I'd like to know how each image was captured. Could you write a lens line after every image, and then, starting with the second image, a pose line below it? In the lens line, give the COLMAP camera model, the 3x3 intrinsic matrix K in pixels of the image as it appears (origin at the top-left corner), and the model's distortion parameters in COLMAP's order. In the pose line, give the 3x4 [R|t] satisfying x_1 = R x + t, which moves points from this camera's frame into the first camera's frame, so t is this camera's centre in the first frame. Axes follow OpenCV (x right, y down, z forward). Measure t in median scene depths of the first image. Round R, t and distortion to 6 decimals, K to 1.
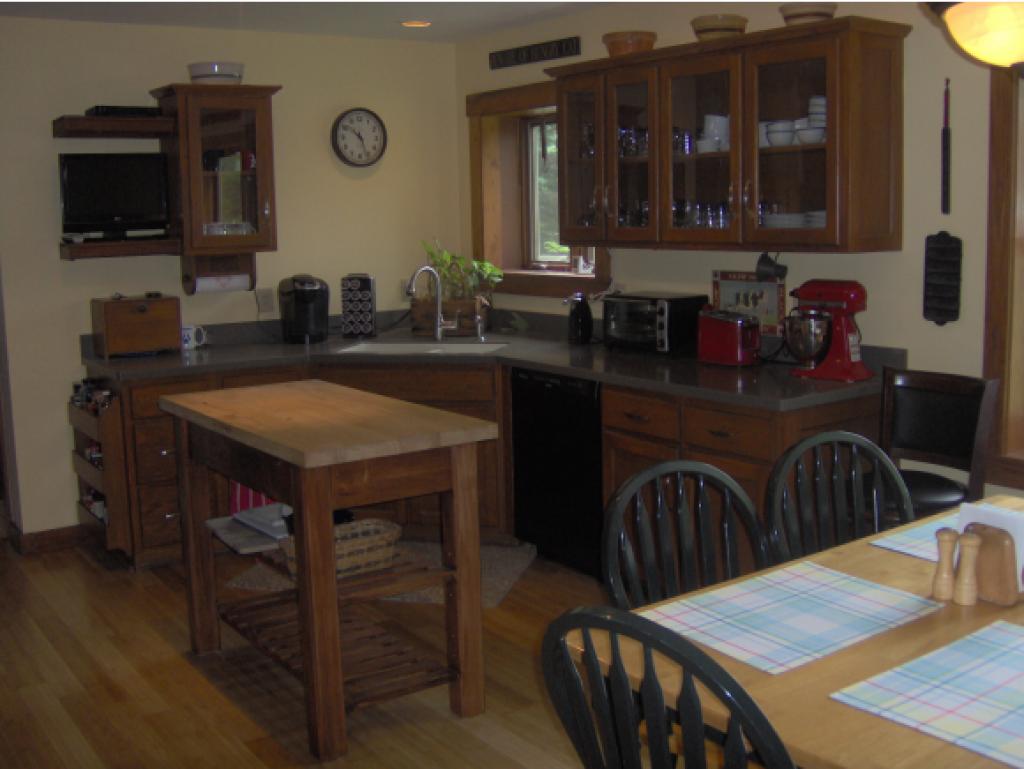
lens RADIAL K [[1127.6, 0, 531.9], [0, 1127.6, 383.1], [0, 0, 1]] dist [-0.173553, 0.160024]
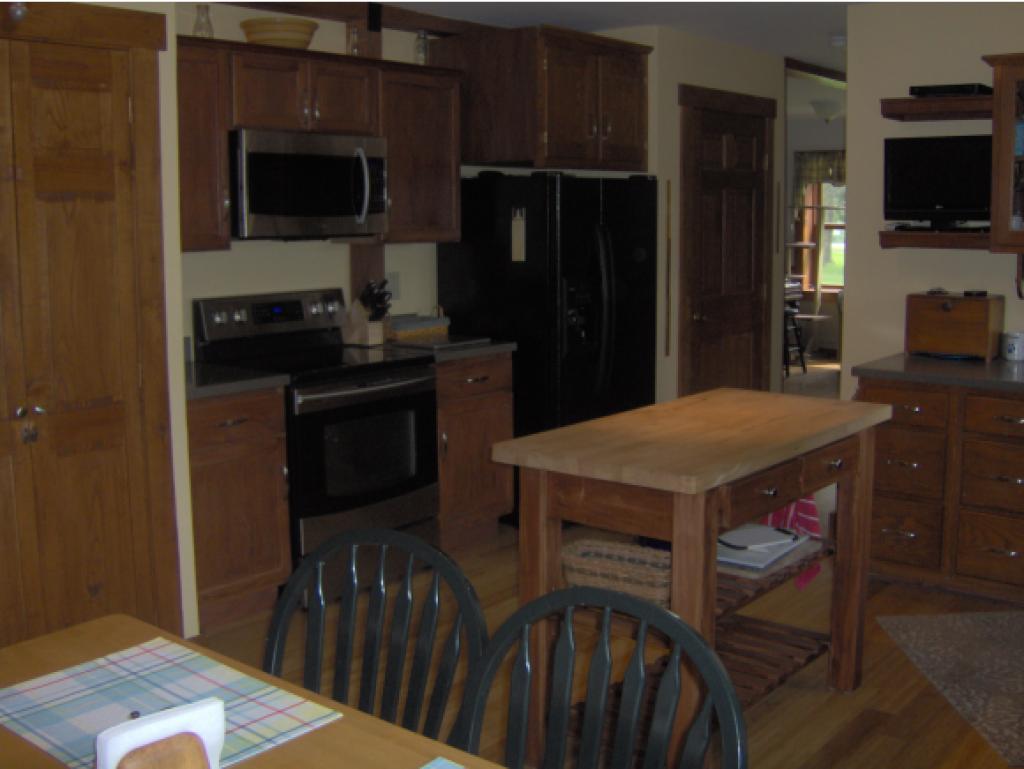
lens RADIAL K [[1127.6, 0, 531.9], [0, 1127.6, 383.1], [0, 0, 1]] dist [-0.173553, 0.160024]
pose [[0.259570, 0.166942, -0.951185, 0.448722], [-0.149307, 0.980040, 0.131262, -0.076629], [0.954113, 0.107947, 0.279315, 0.442265]]
